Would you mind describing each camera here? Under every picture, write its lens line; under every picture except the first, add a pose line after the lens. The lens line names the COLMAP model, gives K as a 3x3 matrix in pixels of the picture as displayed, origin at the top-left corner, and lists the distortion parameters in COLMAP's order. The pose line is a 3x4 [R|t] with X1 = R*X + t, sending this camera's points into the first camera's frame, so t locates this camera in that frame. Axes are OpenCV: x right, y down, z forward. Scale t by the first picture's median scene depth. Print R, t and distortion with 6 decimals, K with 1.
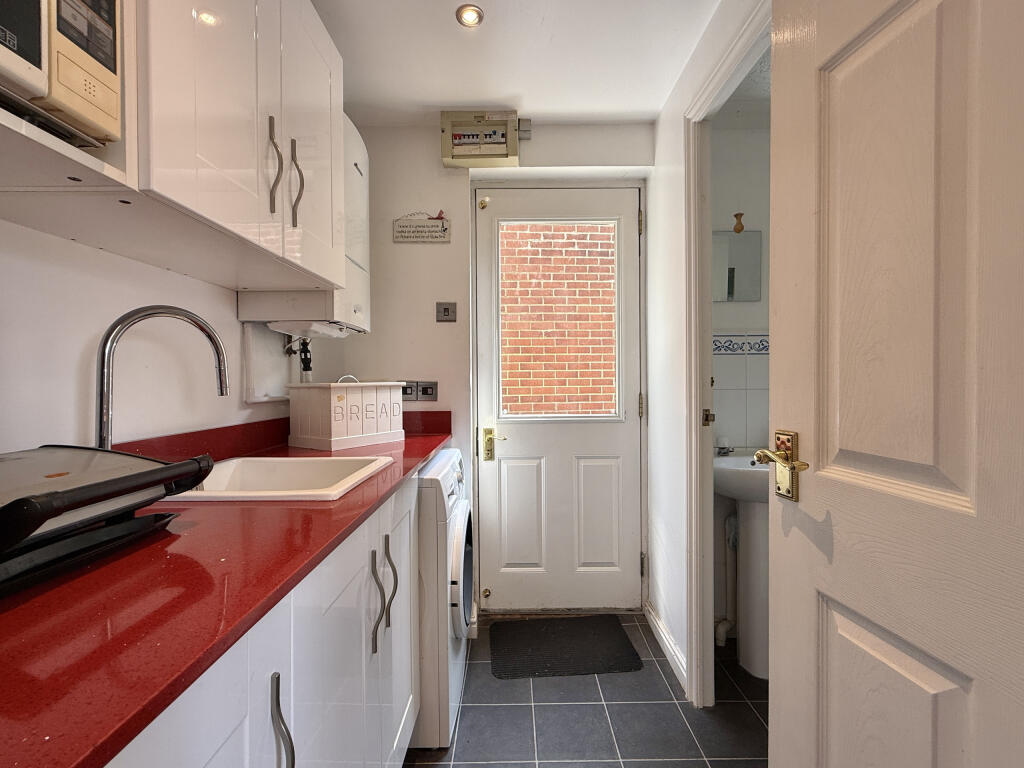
lens RADIAL K [[476.5, 0, 513.1], [0, 476.5, 384.5], [0, 0, 1]] dist [0.003887, -0.000425]
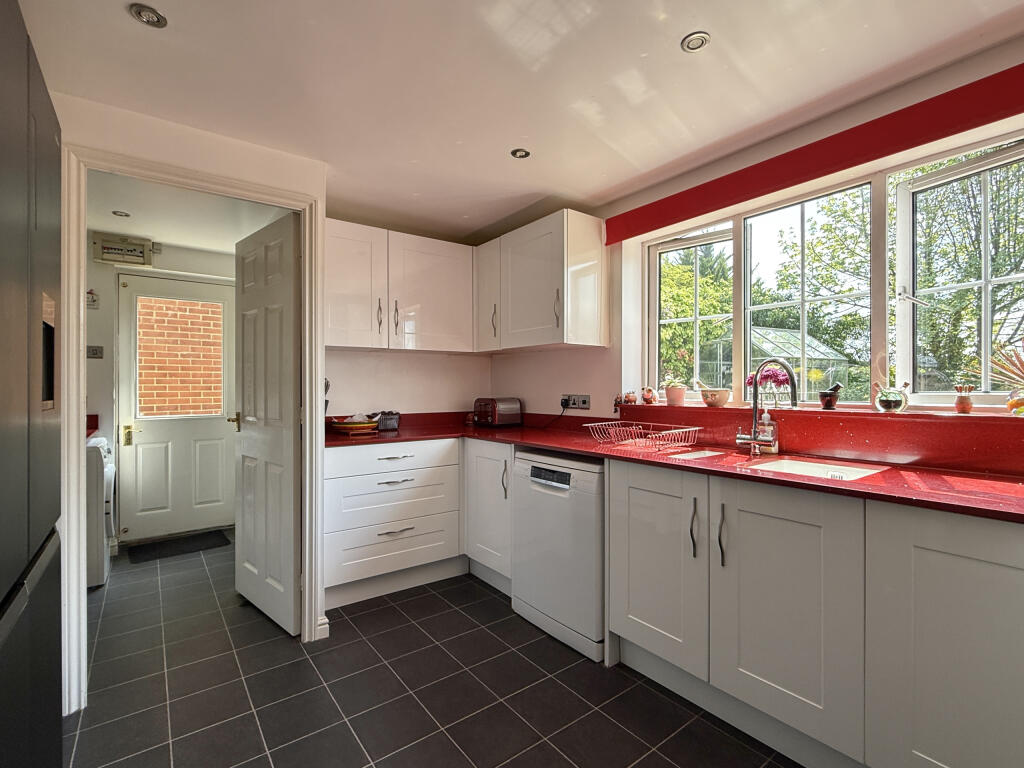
lens RADIAL K [[476.5, 0, 508.3], [0, 476.5, 389.0], [0, 0, 1]] dist [0.003887, -0.000425]
pose [[0.799769, 0.006596, 0.600272, 0.006294], [-0.000842, 0.999951, -0.009867, -0.013347], [-0.600307, 0.007386, 0.799735, -1.016671]]
